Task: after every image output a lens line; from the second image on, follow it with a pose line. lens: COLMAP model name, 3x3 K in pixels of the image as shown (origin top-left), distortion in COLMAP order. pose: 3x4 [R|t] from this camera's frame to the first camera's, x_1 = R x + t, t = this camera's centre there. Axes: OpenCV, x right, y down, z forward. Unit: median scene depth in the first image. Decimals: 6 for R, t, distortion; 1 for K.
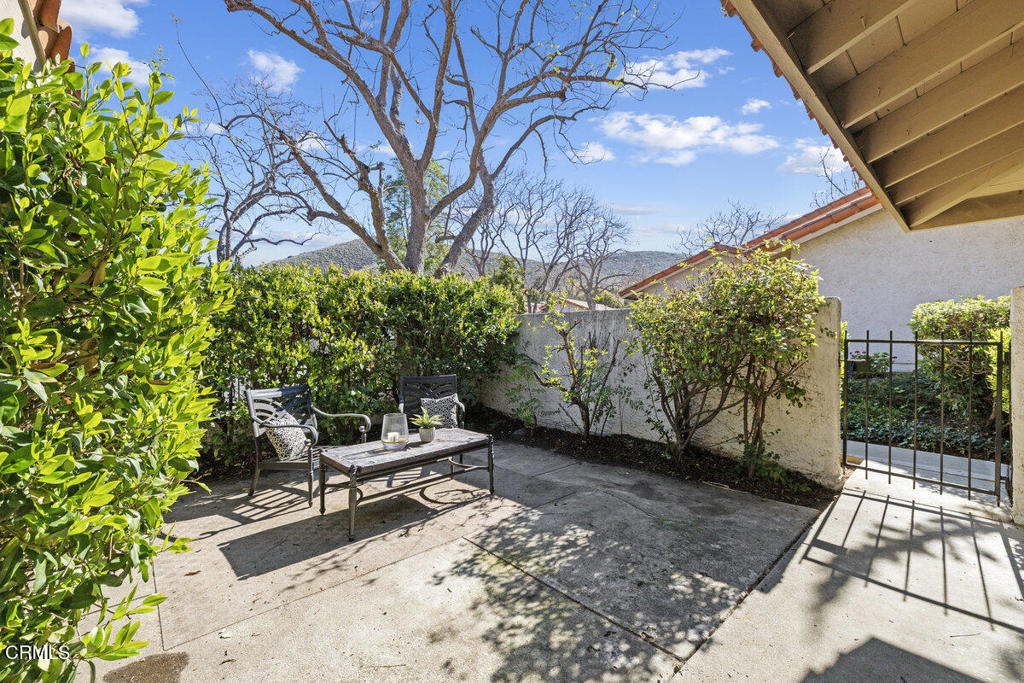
lens RADIAL K [[434.6, 0, 514.9], [0, 434.6, 342.8], [0, 0, 1]] dist [-0.003192, 0.000648]
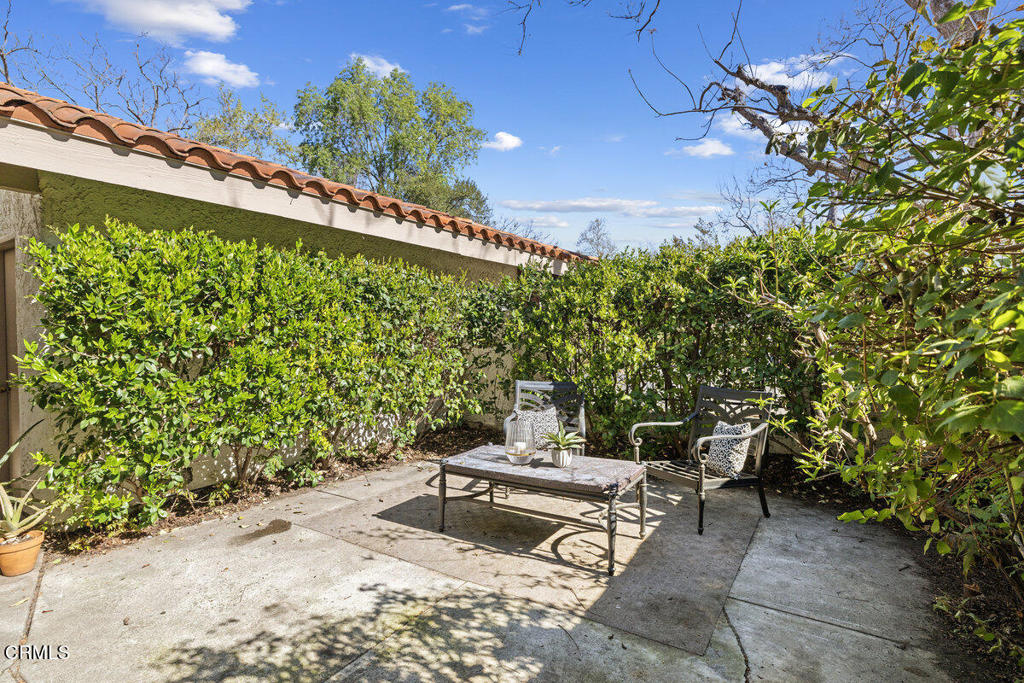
lens RADIAL K [[501.7, 0, 513.3], [0, 501.7, 339.8], [0, 0, 1]] dist [-0.001769, -0.000333]
pose [[0.238098, 0.010207, -0.971188, 0.819213], [0.000804, 0.999942, 0.010707, -0.011720], [0.971241, -0.003330, 0.238076, 0.884141]]
